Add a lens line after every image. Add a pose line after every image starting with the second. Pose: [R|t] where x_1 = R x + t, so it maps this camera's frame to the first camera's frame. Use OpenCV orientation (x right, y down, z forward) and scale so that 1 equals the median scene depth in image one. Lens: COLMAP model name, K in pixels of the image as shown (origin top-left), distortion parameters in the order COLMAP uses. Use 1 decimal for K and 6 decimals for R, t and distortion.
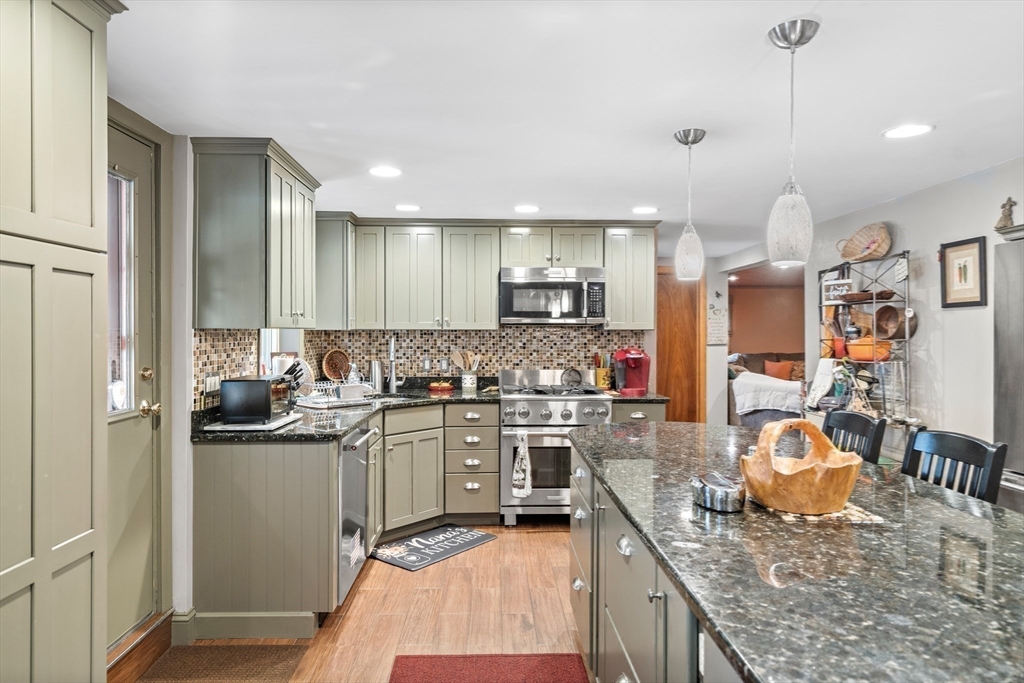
lens RADIAL K [[628.2, 0, 508.0], [0, 628.2, 337.7], [0, 0, 1]] dist [0.006470, 0.006957]
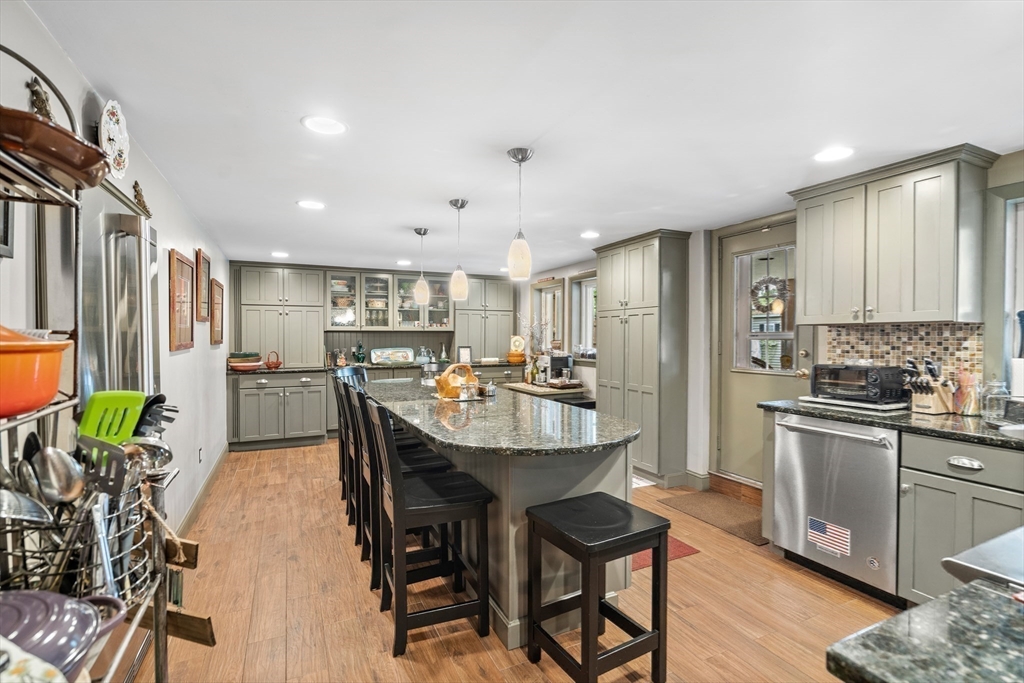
lens RADIAL K [[470.2, 0, 502.7], [0, 470.2, 338.0], [0, 0, 1]] dist [-0.003461, 0.001021]
pose [[-0.918535, 0.000485, -0.395338, 0.407321], [-0.004082, 0.999934, 0.010712, 0.002837], [0.395318, 0.011454, -0.918473, 1.104916]]
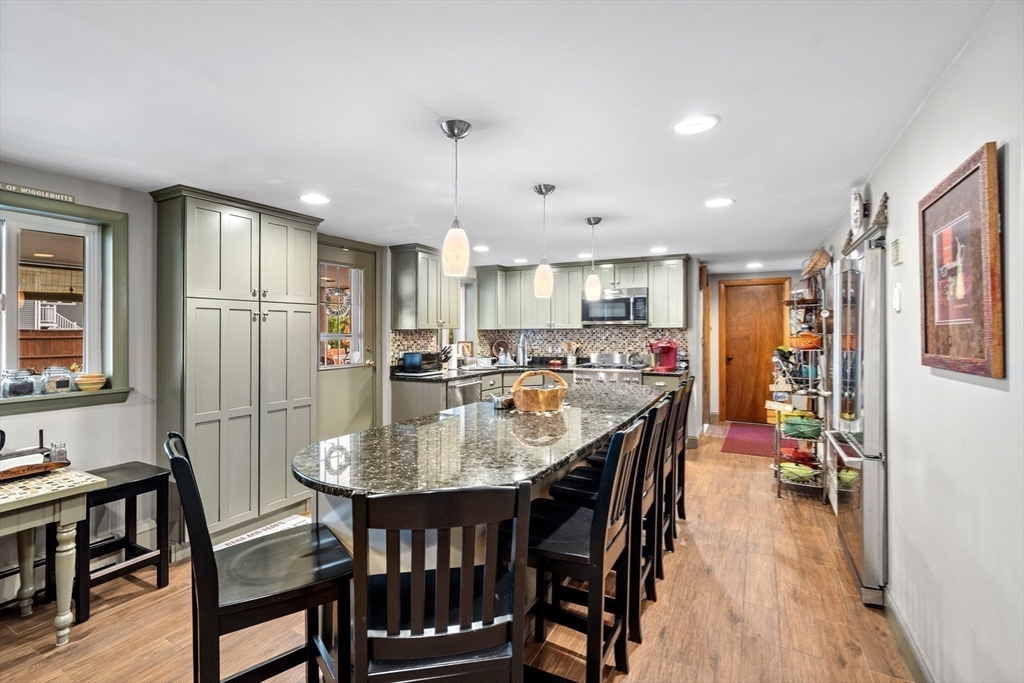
lens RADIAL K [[470.2, 0, 512.1], [0, 470.2, 332.4], [0, 0, 1]] dist [-0.003461, 0.001021]
pose [[0.875778, -0.005116, -0.482688, 0.453625], [0.002812, 0.999981, -0.005497, 0.003622], [0.482707, 0.003456, 0.875775, -0.178446]]
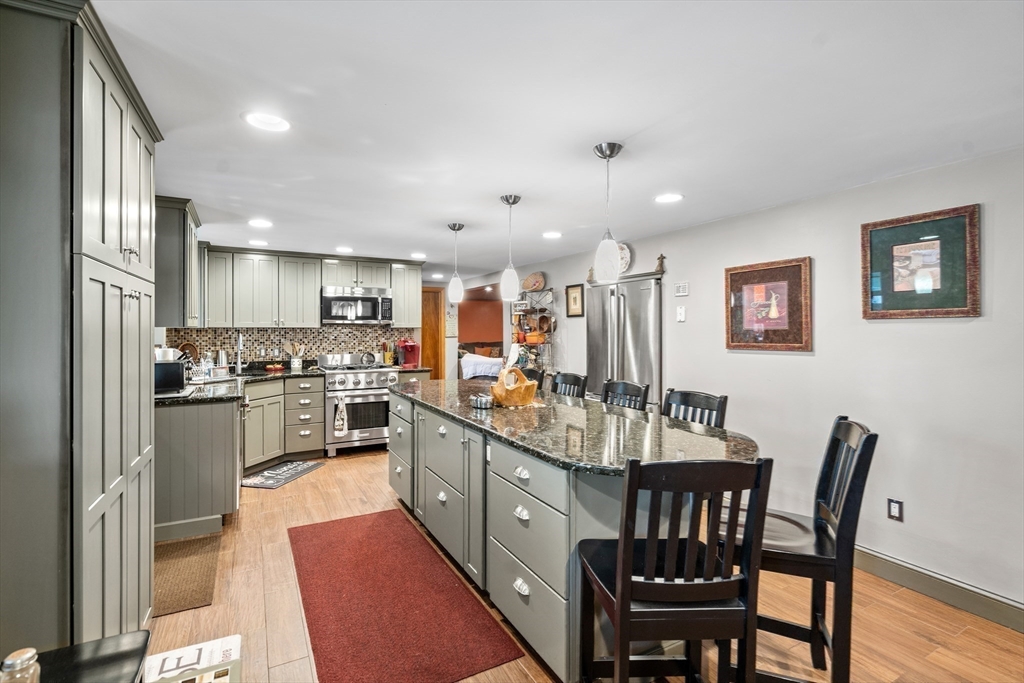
lens RADIAL K [[470.2, 0, 505.1], [0, 470.2, 334.5], [0, 0, 1]] dist [-0.003461, 0.001021]
pose [[0.892723, -0.005613, 0.450571, -0.136962], [0.004253, 0.999983, 0.004031, 0.000877], [-0.450586, -0.001682, 0.892732, -0.209408]]
